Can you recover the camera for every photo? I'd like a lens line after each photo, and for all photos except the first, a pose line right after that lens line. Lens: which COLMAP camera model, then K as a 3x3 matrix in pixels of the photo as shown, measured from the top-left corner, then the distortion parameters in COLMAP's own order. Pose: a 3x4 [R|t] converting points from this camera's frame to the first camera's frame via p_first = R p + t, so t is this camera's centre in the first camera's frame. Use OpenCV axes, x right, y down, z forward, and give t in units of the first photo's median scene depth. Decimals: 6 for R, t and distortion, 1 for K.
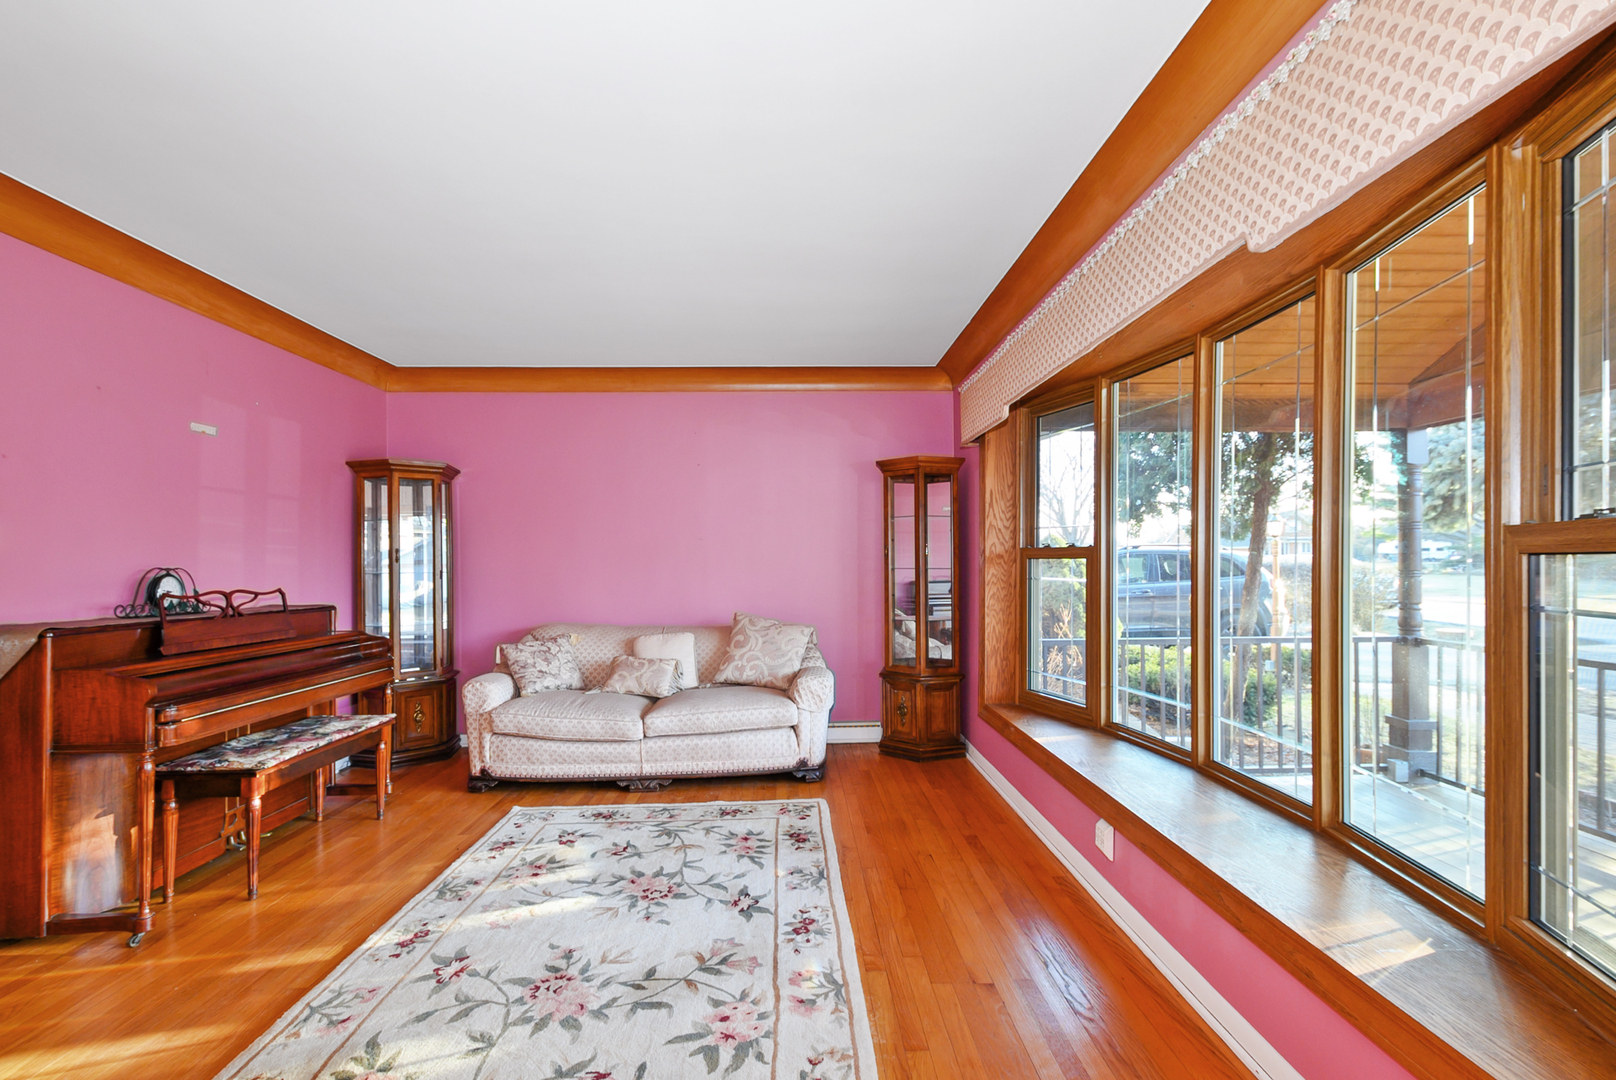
lens RADIAL K [[711.4, 0, 810.7], [0, 711.4, 556.6], [0, 0, 1]] dist [0.011236, -0.004773]
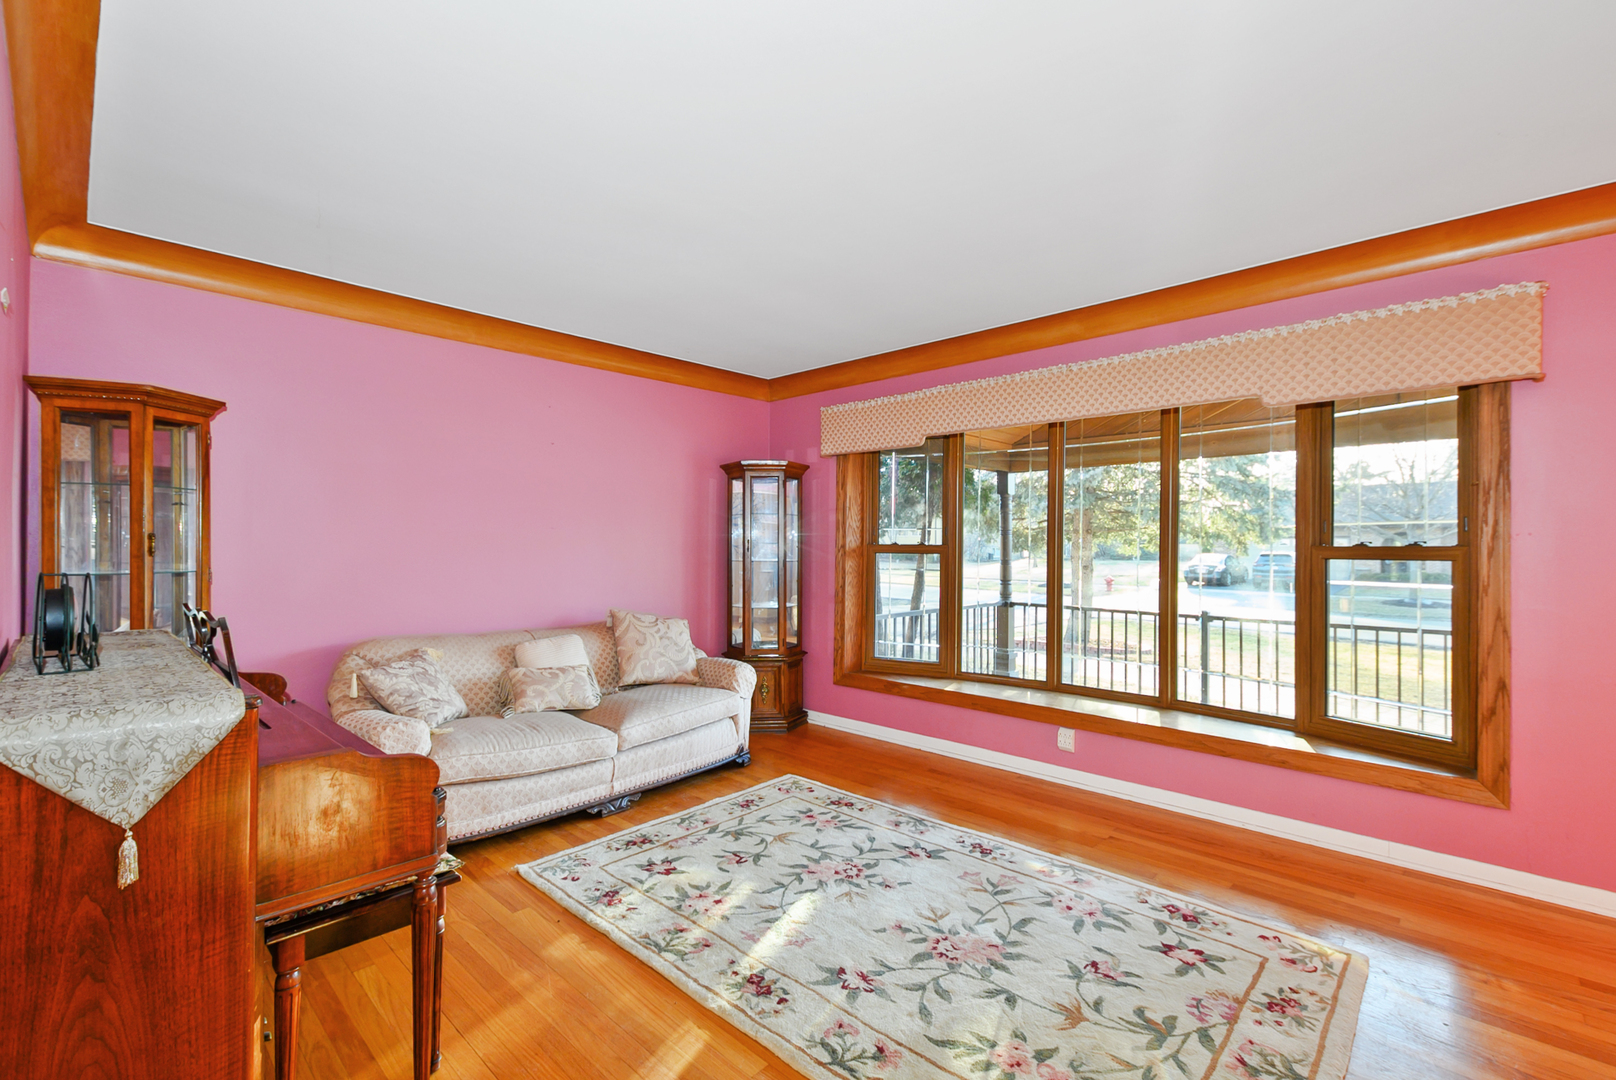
lens RADIAL K [[711.4, 0, 804.8], [0, 711.4, 543.1], [0, 0, 1]] dist [0.011236, -0.004773]
pose [[0.714417, 0.012866, 0.699601, -0.837759], [-0.012312, 0.999907, -0.005816, -0.006693], [-0.699611, -0.004458, 0.714510, 0.242212]]
